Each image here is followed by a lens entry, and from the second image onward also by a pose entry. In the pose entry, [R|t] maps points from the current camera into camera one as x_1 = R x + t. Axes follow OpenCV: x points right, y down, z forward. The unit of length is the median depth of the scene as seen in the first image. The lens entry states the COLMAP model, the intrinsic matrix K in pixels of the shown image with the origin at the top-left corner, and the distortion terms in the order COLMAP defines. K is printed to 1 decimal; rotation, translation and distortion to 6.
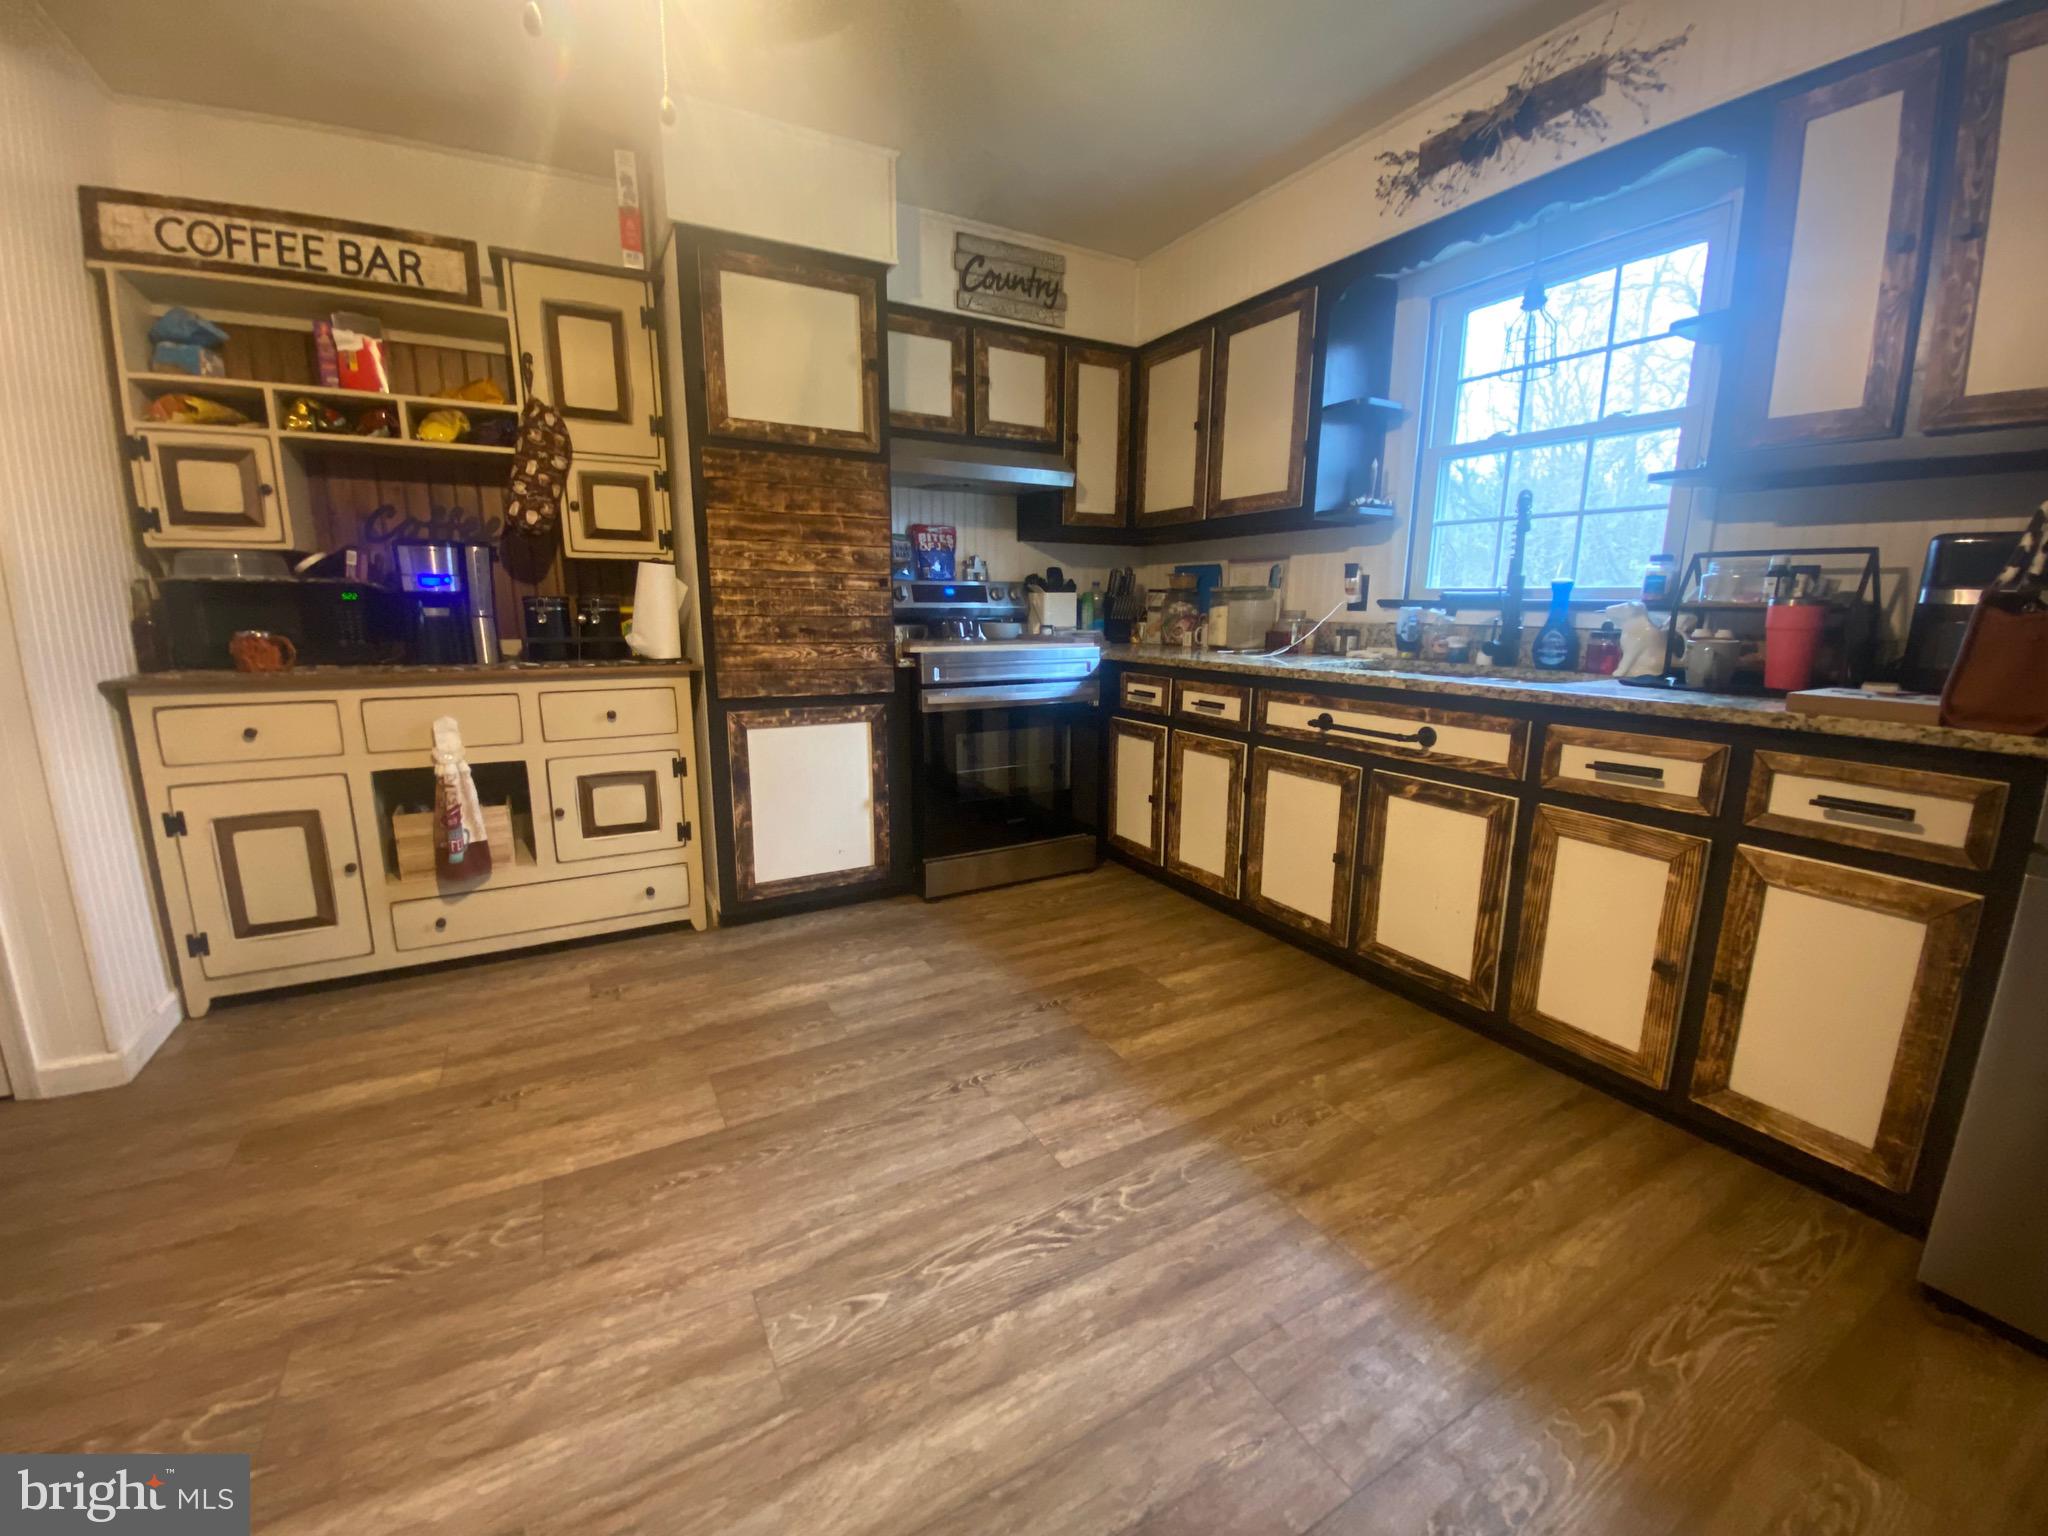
lens RADIAL K [[833.6, 0, 1059.6], [0, 833.6, 769.0], [0, 0, 1]] dist [0.022537, -0.022907]
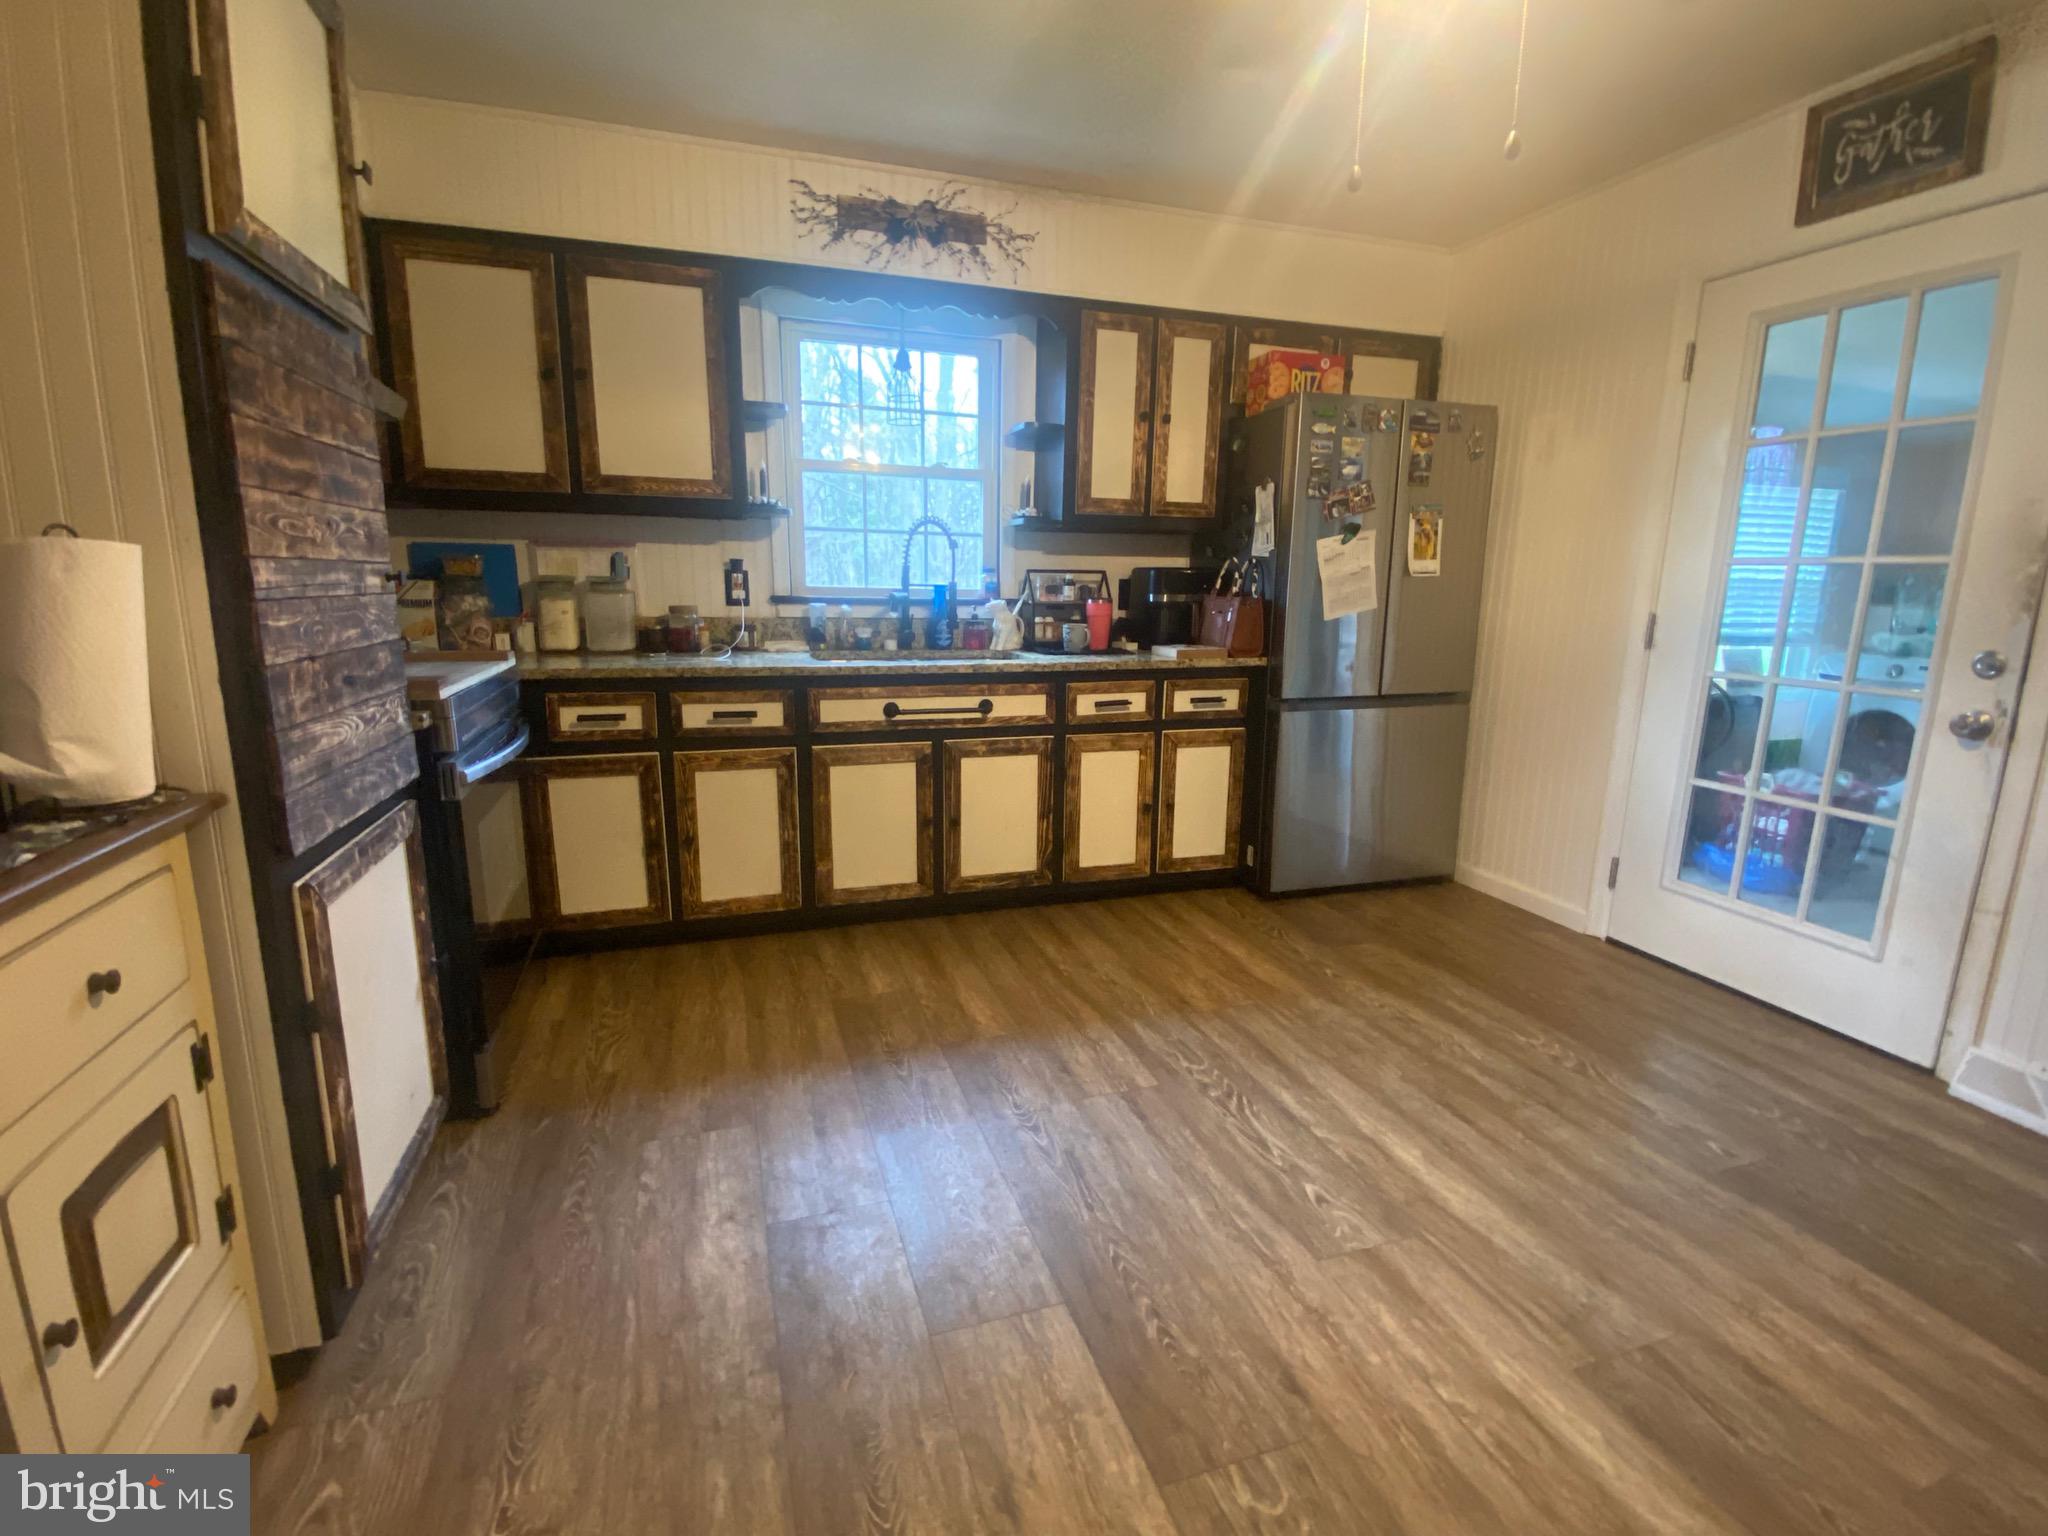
lens RADIAL K [[879.5, 0, 1024.0], [0, 879.5, 768.0], [0, 0, 1]] dist [0.032270, -0.032922]
pose [[0.220510, -0.205154, 0.953566, -0.923055], [0.179158, 0.969516, 0.167156, -0.172481], [-0.958790, 0.133979, 0.250542, 0.640320]]
